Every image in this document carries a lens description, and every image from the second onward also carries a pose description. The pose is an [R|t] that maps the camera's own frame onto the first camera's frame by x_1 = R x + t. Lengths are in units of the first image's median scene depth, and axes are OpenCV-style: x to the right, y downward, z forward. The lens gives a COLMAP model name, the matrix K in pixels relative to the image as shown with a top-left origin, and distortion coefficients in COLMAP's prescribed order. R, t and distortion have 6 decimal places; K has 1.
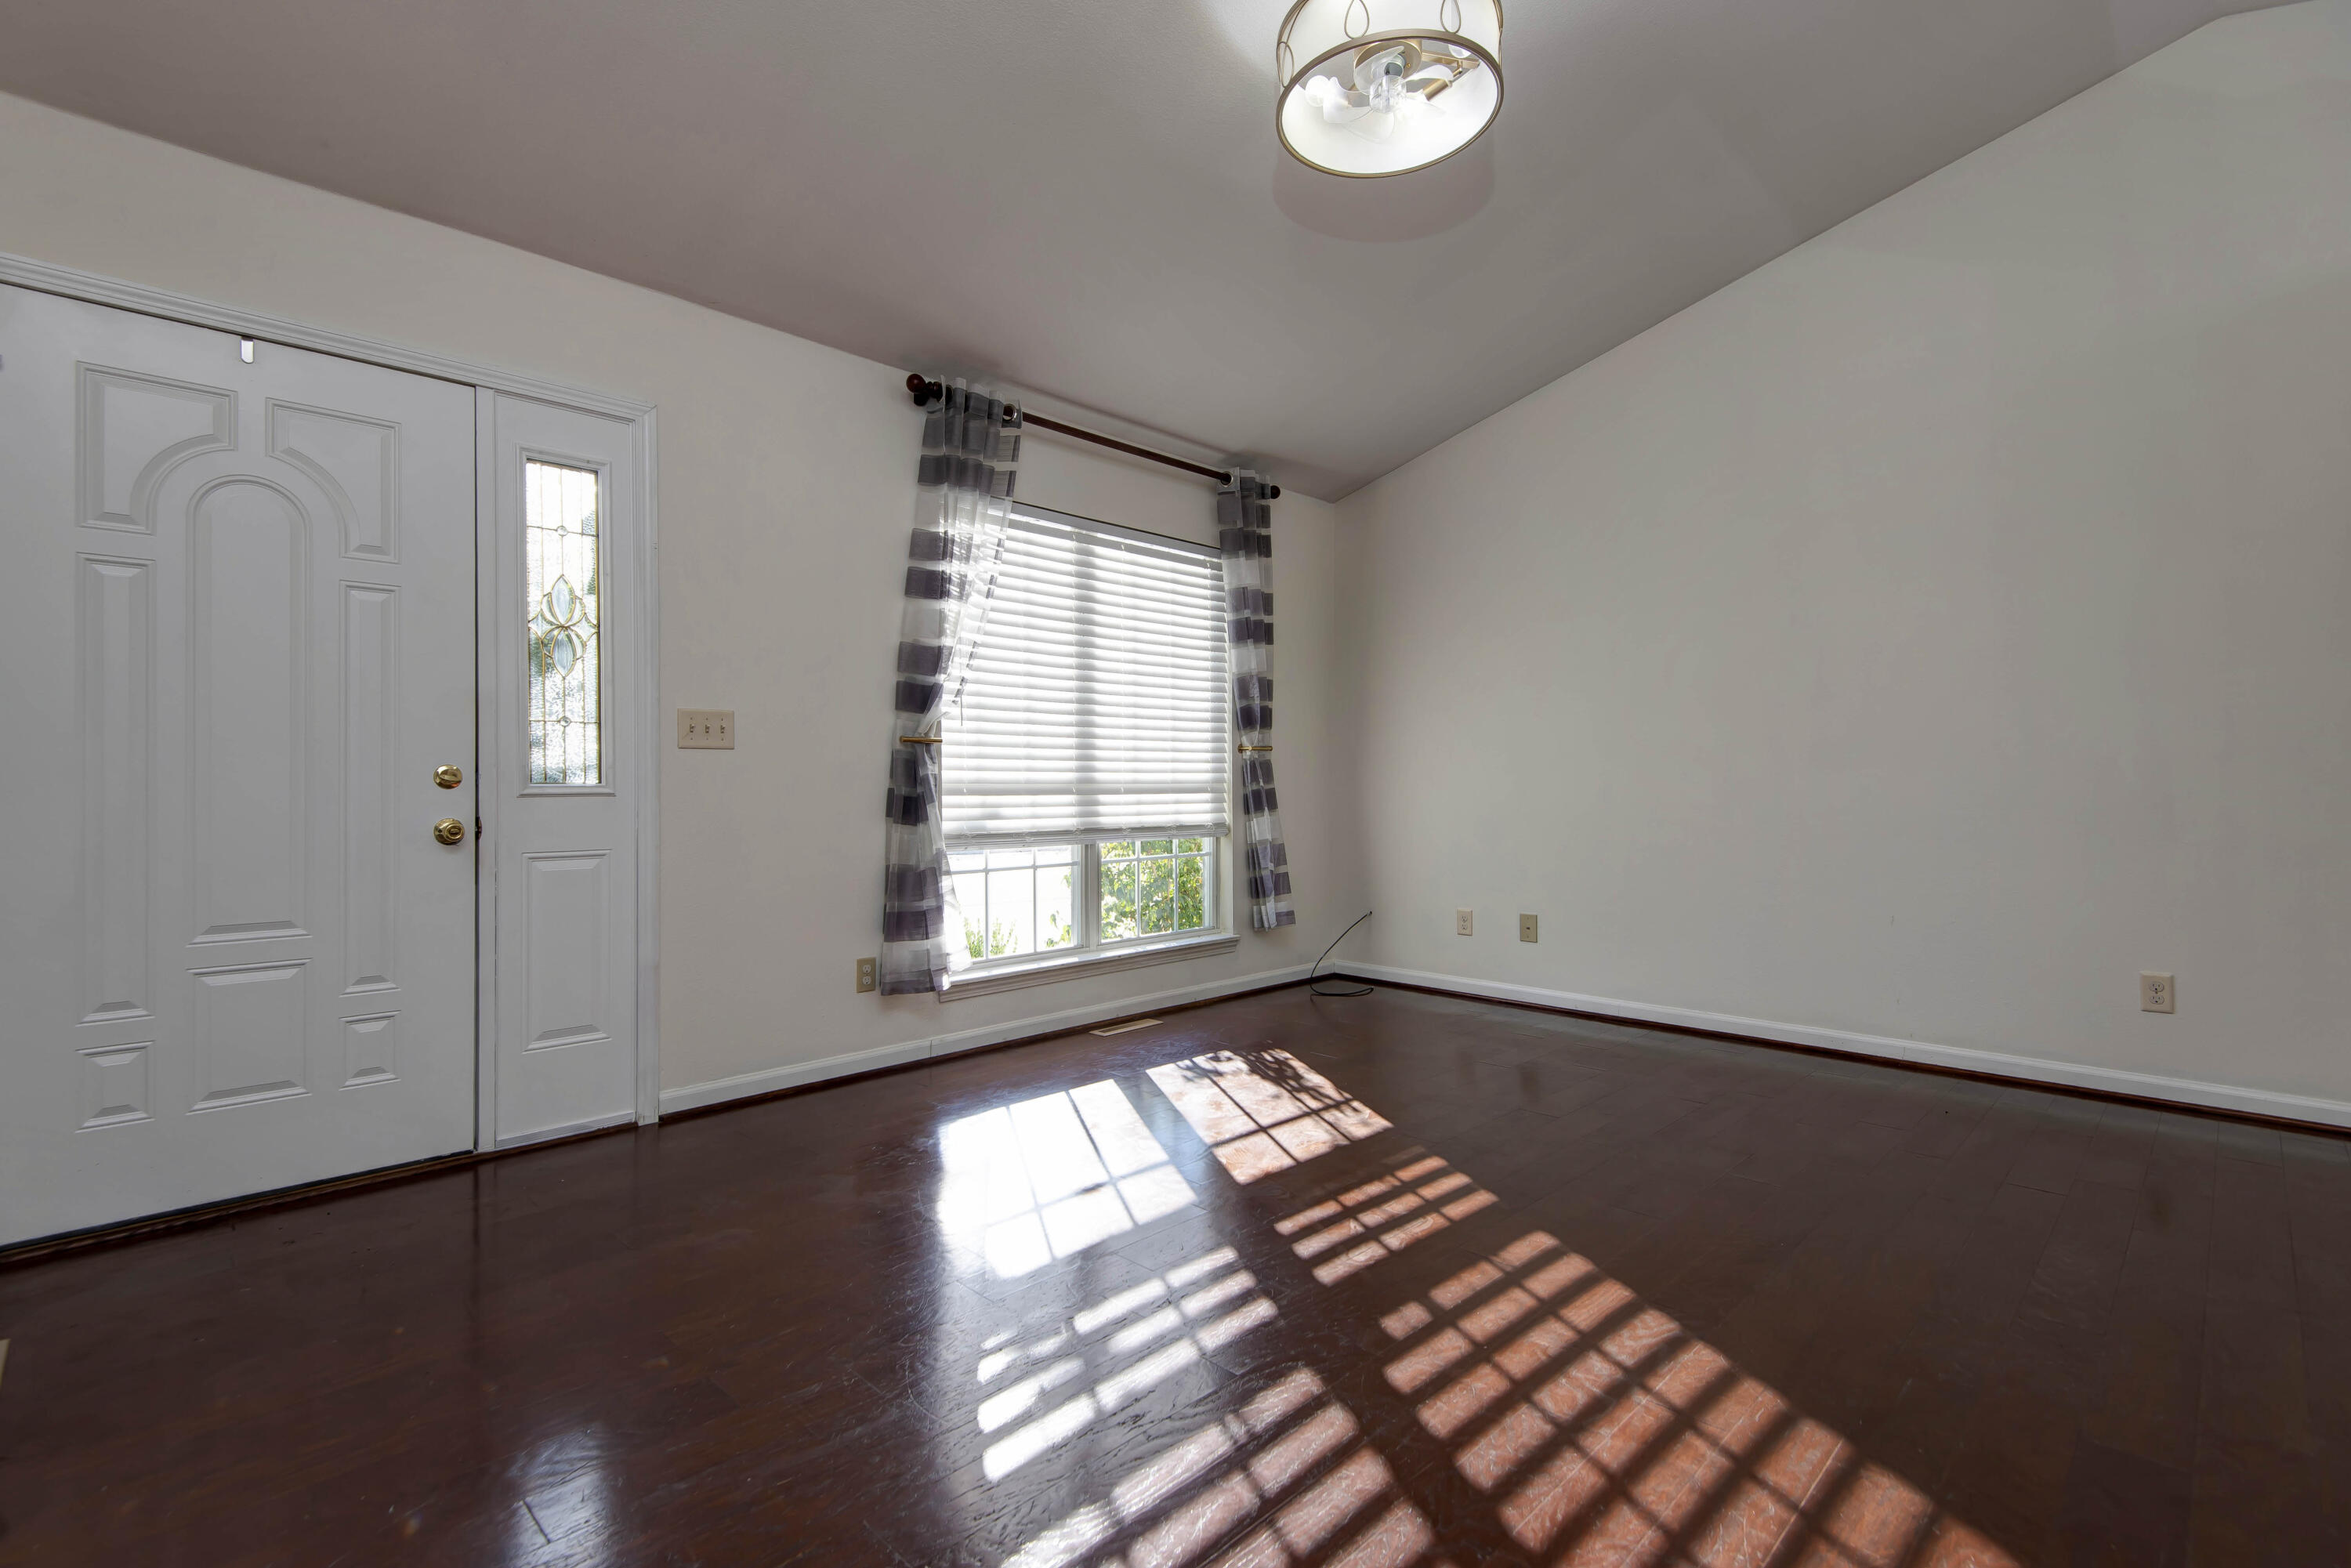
lens RADIAL K [[1070.6, 0, 1167.6], [0, 1070.6, 778.3], [0, 0, 1]] dist [0.003869, -0.008847]
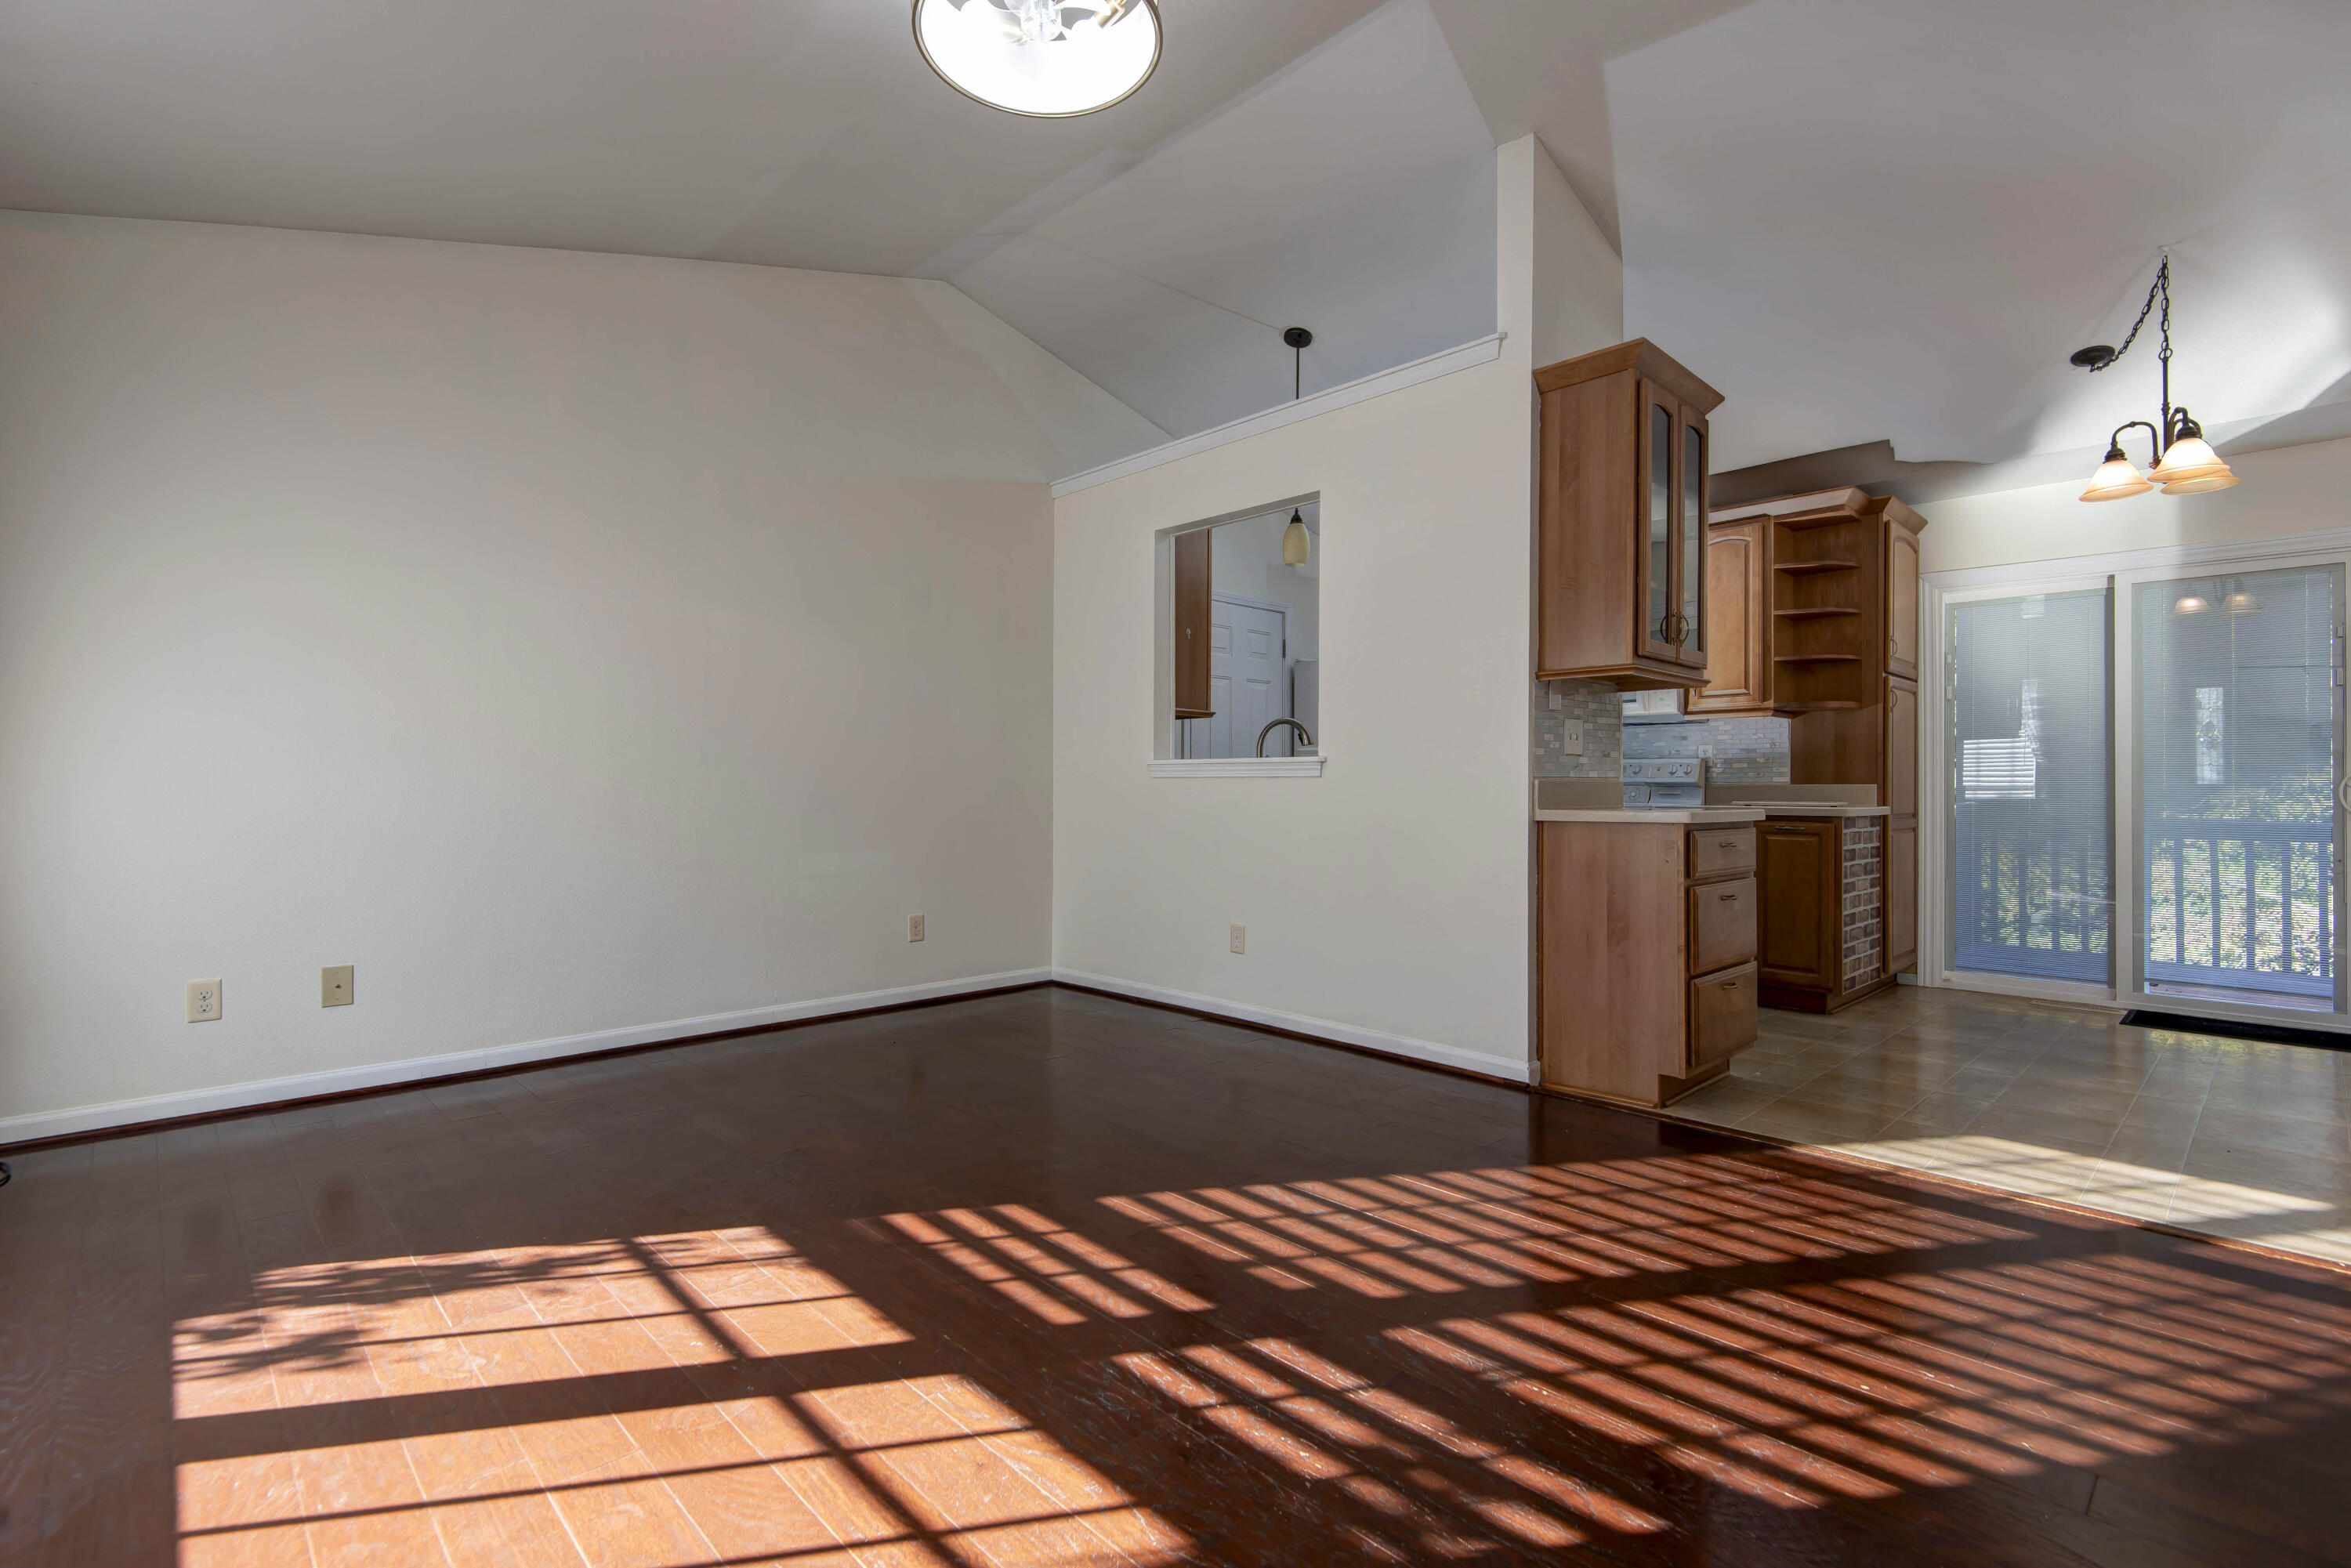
lens RADIAL K [[1070.6, 0, 1167.6], [0, 1070.6, 778.3], [0, 0, 1]] dist [0.003869, -0.008847]
pose [[0.022012, 0.009459, 0.999713, -0.536837], [-0.000801, 0.999955, -0.009443, 0.018041], [-0.999757, -0.000593, 0.022019, 0.702632]]
